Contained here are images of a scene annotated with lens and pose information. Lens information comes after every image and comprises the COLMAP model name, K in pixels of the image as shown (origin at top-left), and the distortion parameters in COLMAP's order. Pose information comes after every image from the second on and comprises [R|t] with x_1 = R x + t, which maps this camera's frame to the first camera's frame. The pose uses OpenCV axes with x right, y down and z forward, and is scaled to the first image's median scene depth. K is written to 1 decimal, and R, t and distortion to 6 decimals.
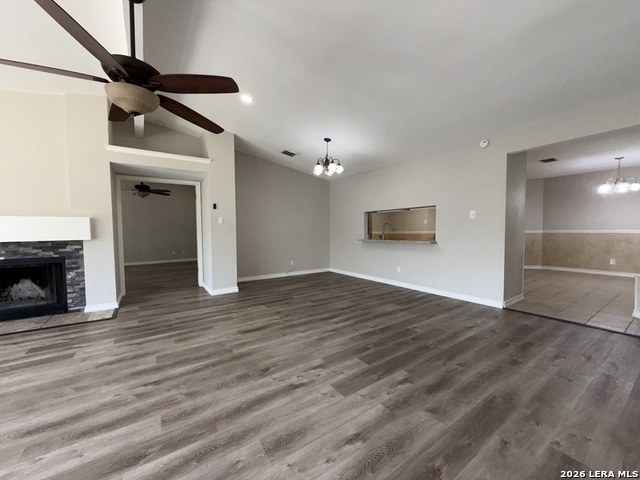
lens RADIAL K [[255.5, 0, 317.4], [0, 255.5, 240.5], [0, 0, 1]] dist [-0.002549, 0.001001]
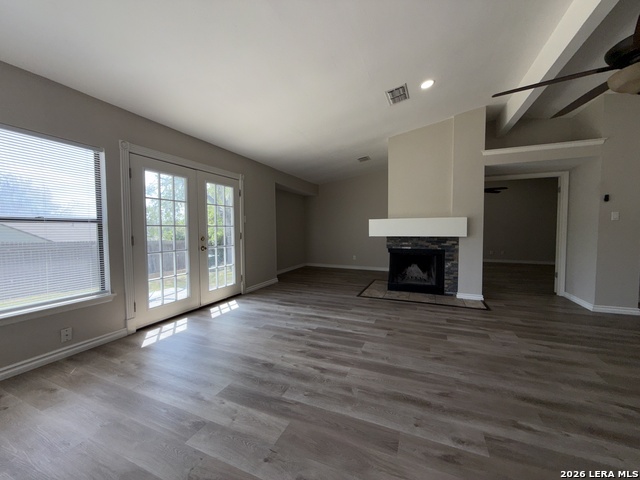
lens RADIAL K [[255.5, 0, 318.1], [0, 255.5, 239.3], [0, 0, 1]] dist [-0.002549, 0.001001]
pose [[0.543279, 0.038022, -0.838691, -0.286150], [-0.038699, 0.999046, 0.020224, 0.011566], [0.838660, 0.021469, 0.544233, -0.191898]]
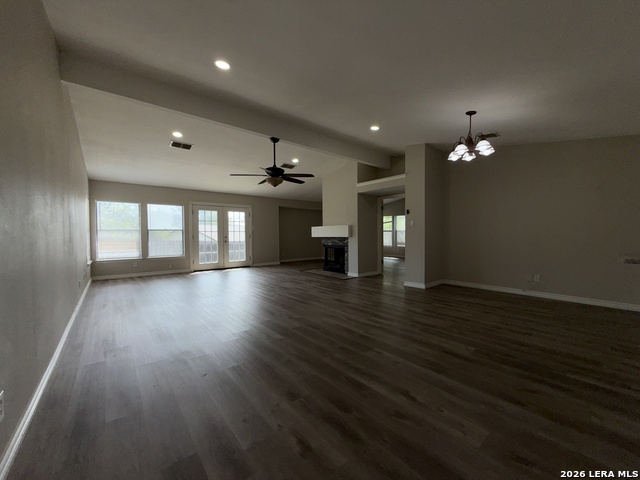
lens RADIAL K [[255.5, 0, 320.3], [0, 255.5, 240.4], [0, 0, 1]] dist [-0.002549, 0.001001]
pose [[0.095153, 0.030116, -0.995007, 0.969792], [-0.040139, 0.998845, 0.026394, -0.019284], [0.994653, 0.037427, 0.096252, 0.615665]]
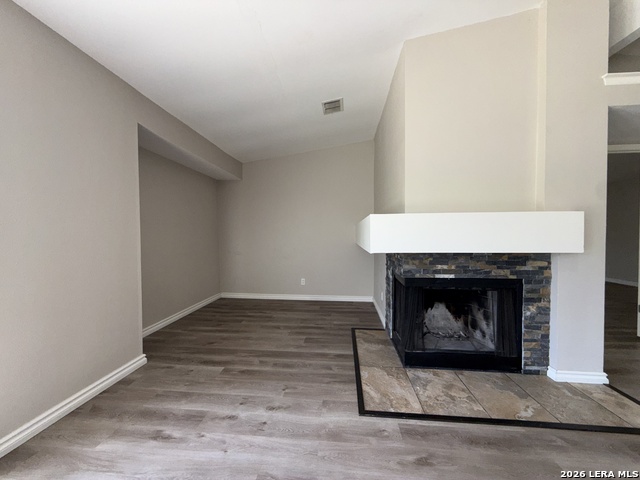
lens RADIAL K [[255.5, 0, 320.8], [0, 255.5, 240.9], [0, 0, 1]] dist [-0.002549, 0.001001]
pose [[0.777458, 0.018663, -0.628658, -0.982759], [-0.031474, 0.999462, -0.009251, -0.006042], [0.628147, 0.026979, 0.777627, 0.231505]]
